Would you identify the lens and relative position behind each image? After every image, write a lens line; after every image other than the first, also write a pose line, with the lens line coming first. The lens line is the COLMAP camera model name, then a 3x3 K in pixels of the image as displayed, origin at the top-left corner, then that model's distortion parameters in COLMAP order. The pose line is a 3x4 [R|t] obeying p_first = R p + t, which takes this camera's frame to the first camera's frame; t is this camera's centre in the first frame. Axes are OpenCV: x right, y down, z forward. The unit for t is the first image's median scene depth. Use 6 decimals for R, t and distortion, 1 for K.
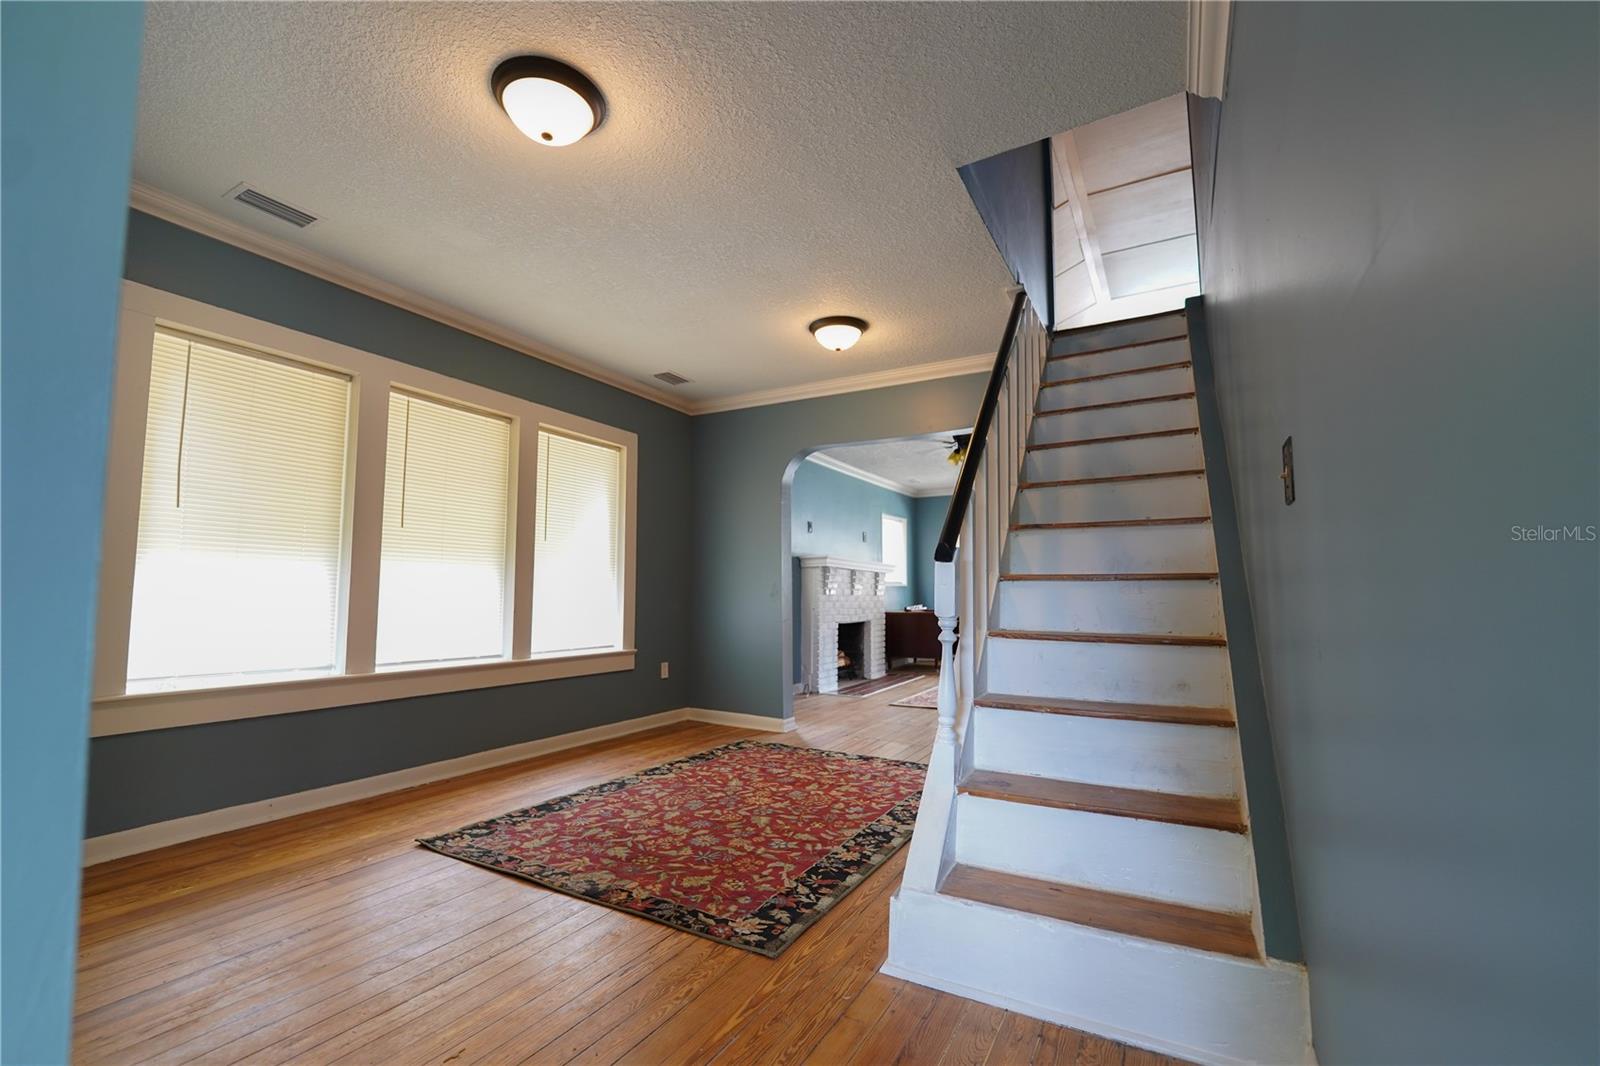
lens RADIAL K [[681.2, 0, 792.3], [0, 681.2, 523.5], [0, 0, 1]] dist [-0.009235, -0.001333]
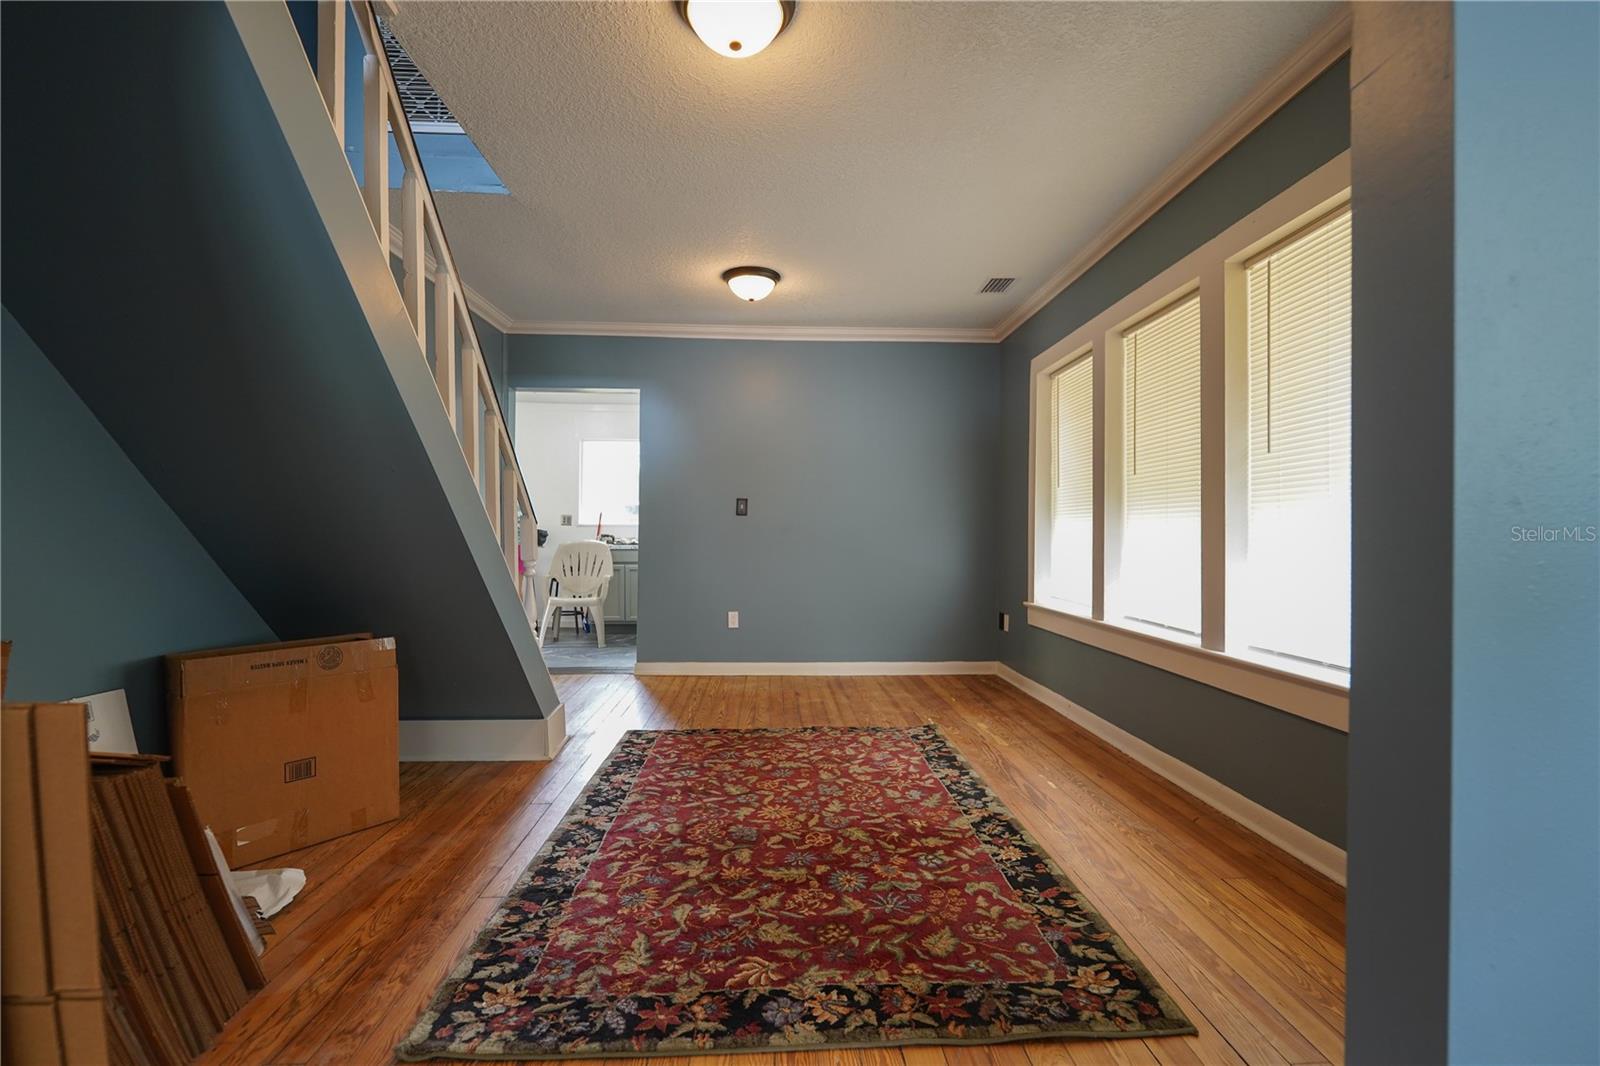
lens RADIAL K [[681.2, 0, 785.7], [0, 681.2, 540.0], [0, 0, 1]] dist [-0.009235, -0.001333]
pose [[-0.852729, 0.000808, -0.522353, 0.390566], [0.053200, 0.994933, -0.085308, 0.185452], [0.519637, -0.100533, -0.848452, 1.908418]]
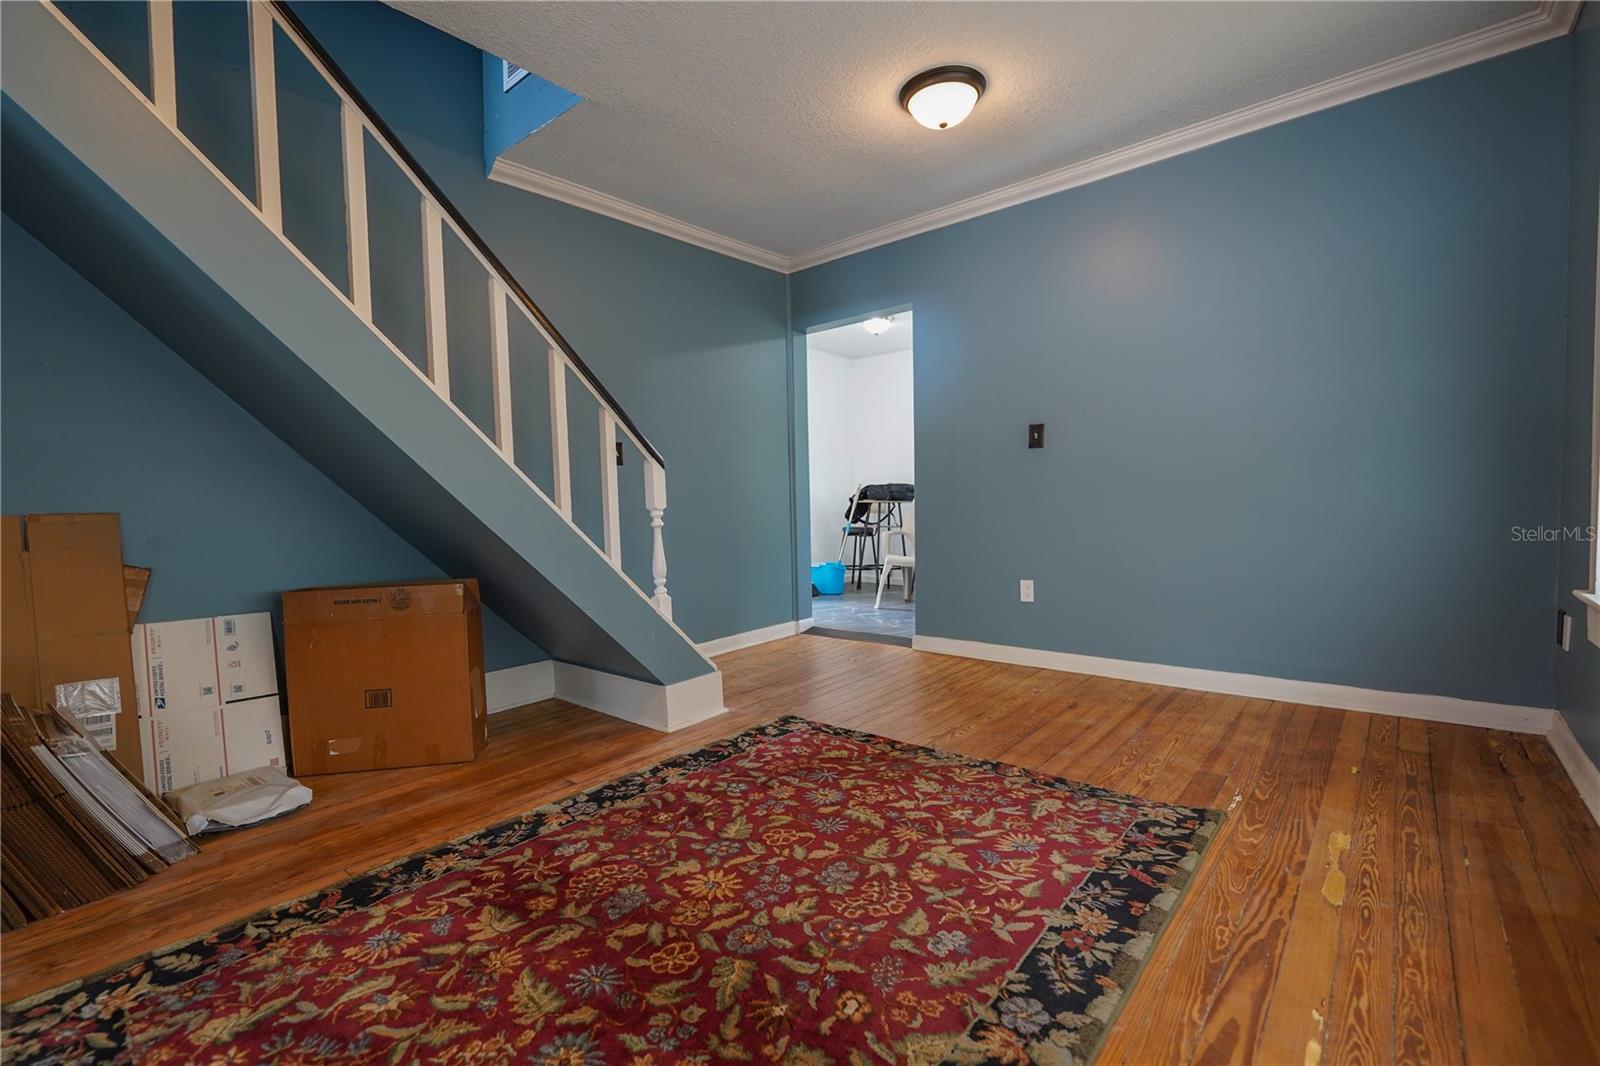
lens RADIAL K [[681.2, 0, 799.9], [0, 681.2, 539.2], [0, 0, 1]] dist [-0.009235, -0.001333]
pose [[-0.981741, 0.017629, 0.189405, -0.239533], [0.007753, 0.998577, -0.052757, 0.199521], [-0.190066, -0.050325, -0.980481, 1.683919]]
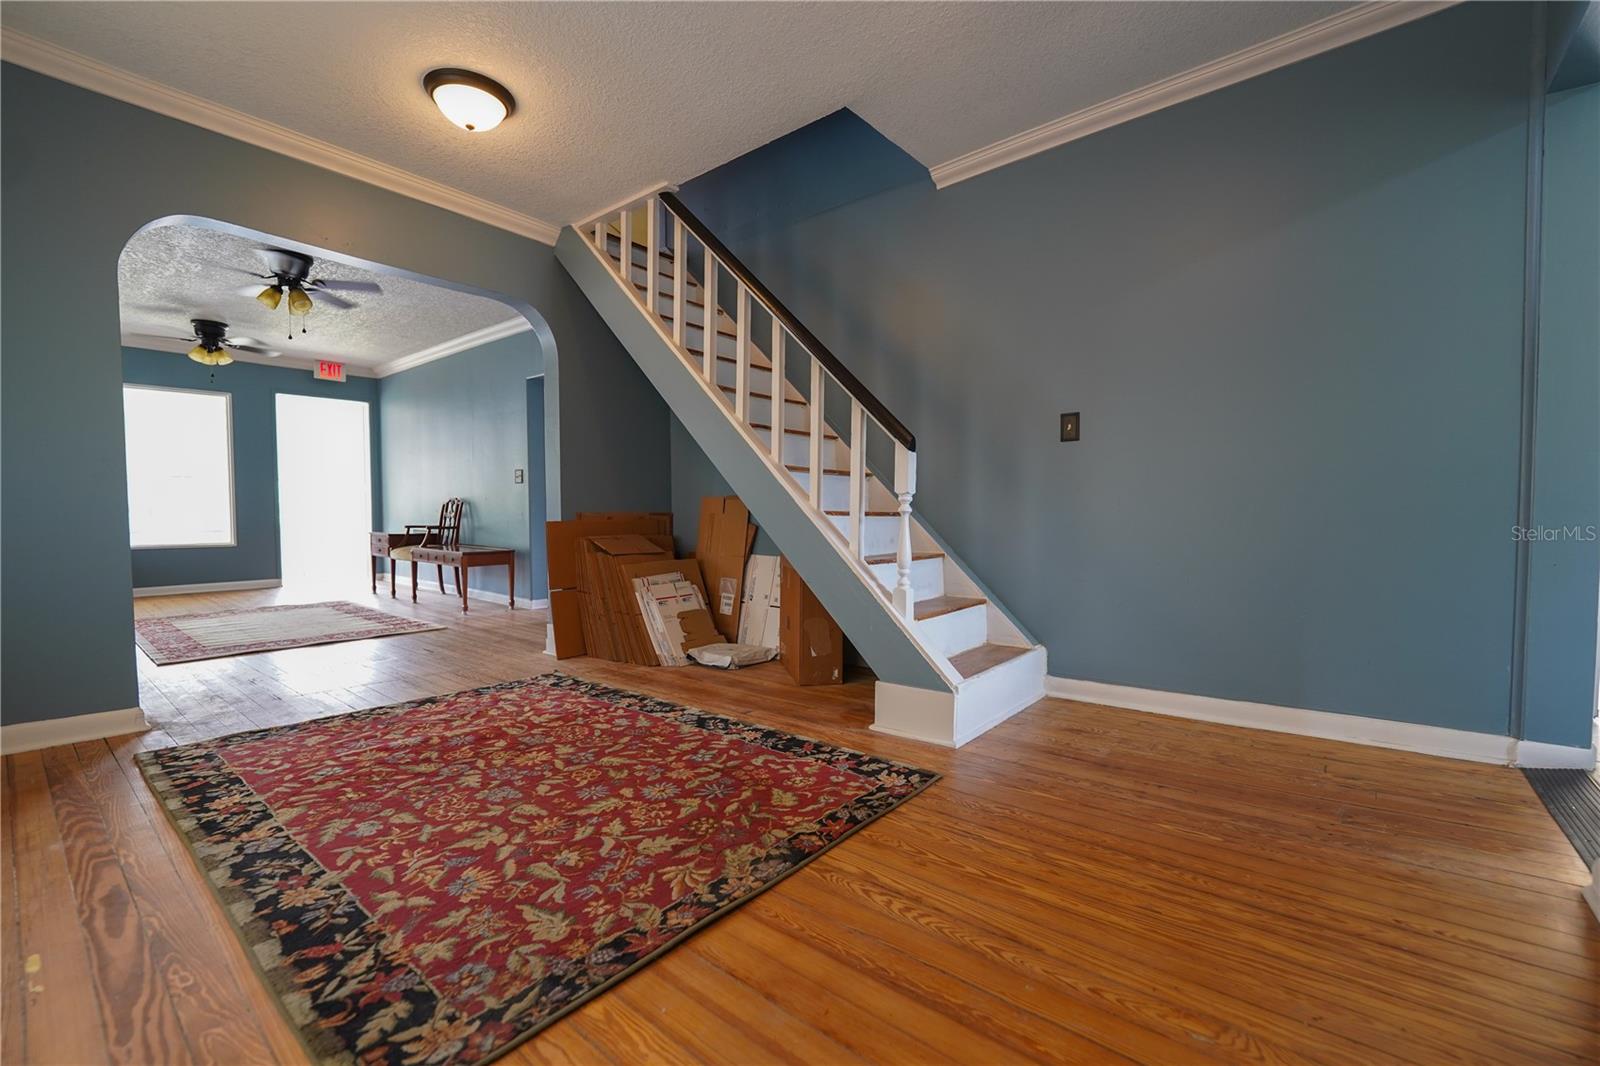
lens RADIAL K [[681.2, 0, 807.2], [0, 681.2, 535.4], [0, 0, 1]] dist [-0.009235, -0.001333]
pose [[0.159195, -0.034901, 0.986630, -0.786887], [-0.099537, 0.993715, 0.051213, 0.122775], [-0.982217, -0.106359, 0.154720, 0.709096]]
